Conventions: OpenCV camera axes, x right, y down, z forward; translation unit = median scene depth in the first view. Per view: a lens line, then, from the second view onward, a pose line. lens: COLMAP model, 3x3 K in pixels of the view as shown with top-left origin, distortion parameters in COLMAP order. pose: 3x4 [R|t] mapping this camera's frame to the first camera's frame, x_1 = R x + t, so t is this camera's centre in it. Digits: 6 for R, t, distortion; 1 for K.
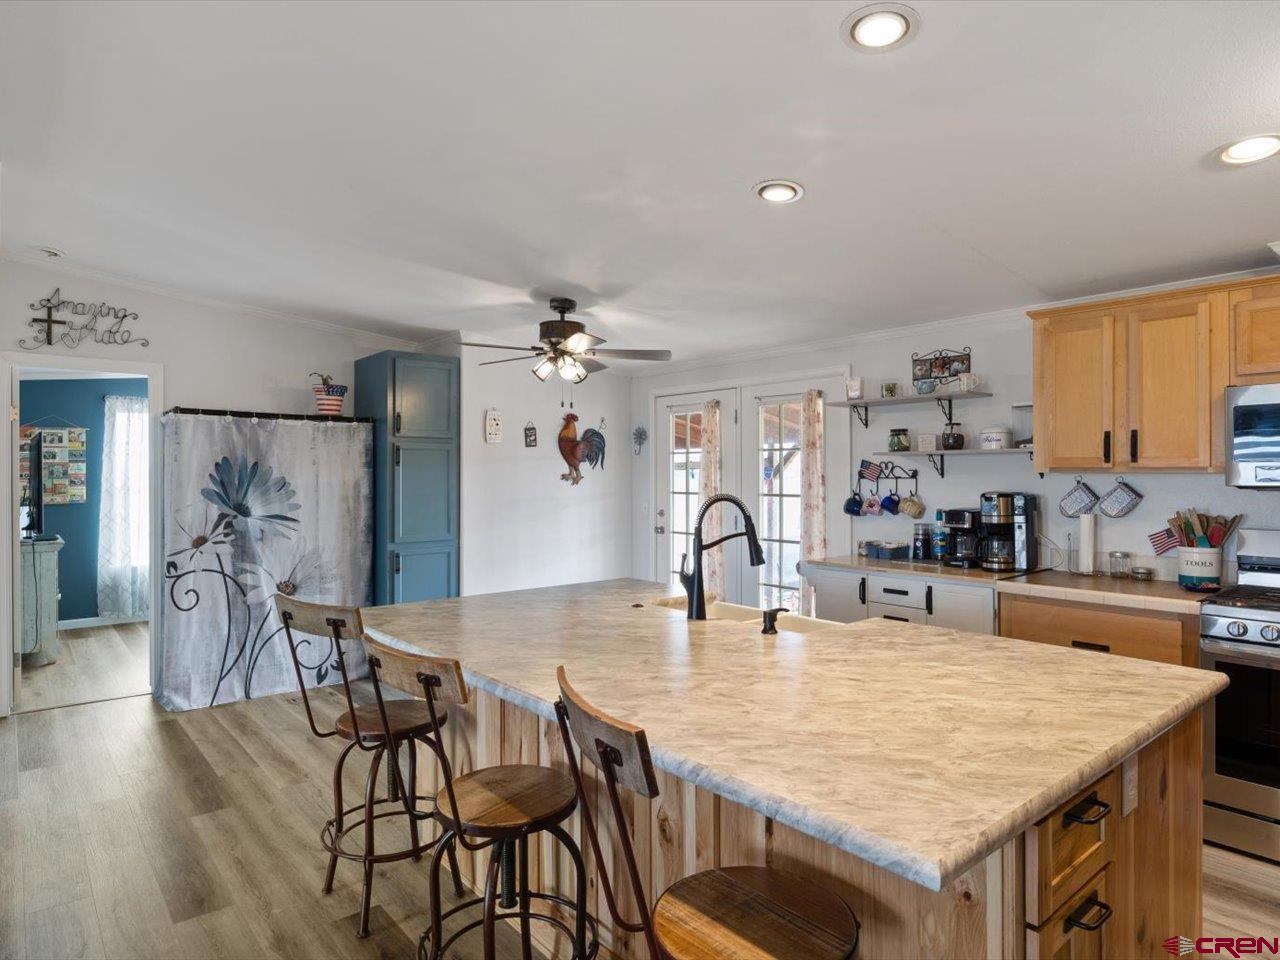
lens RADIAL K [[760.1, 0, 640.0], [0, 760.1, 480.0], [0, 0, 1]] dist [-0.006228, -0.000021]
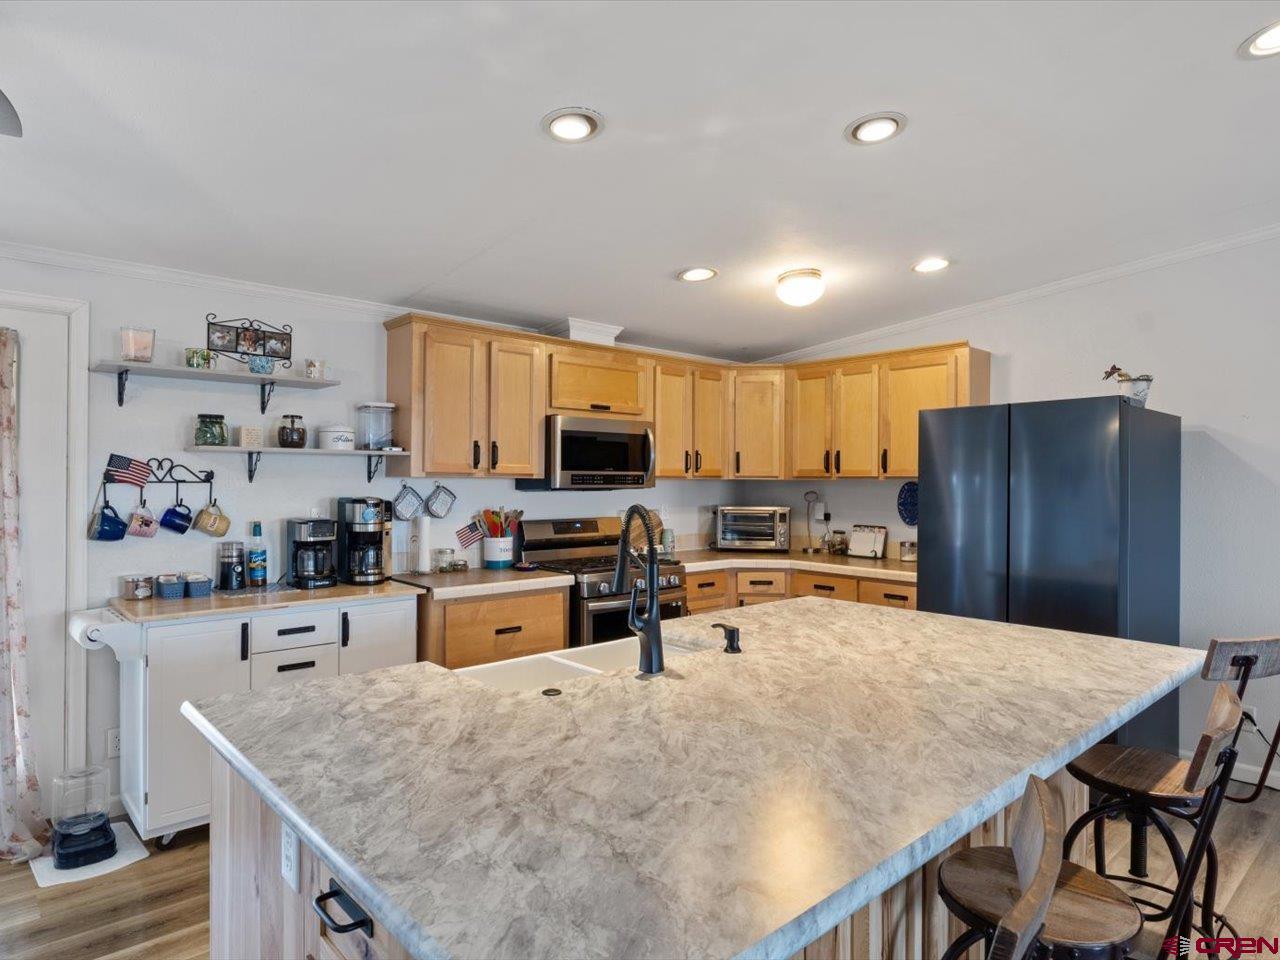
lens RADIAL K [[752.4, 0, 601.0], [0, 752.4, 389.4], [0, 0, 1]] dist [-0.033955, 0.000661]
pose [[-0.020498, 0.098050, 0.994970, -0.380575], [-0.011427, 0.995092, -0.098297, -0.026015], [-0.999725, -0.013384, -0.019277, 0.647466]]
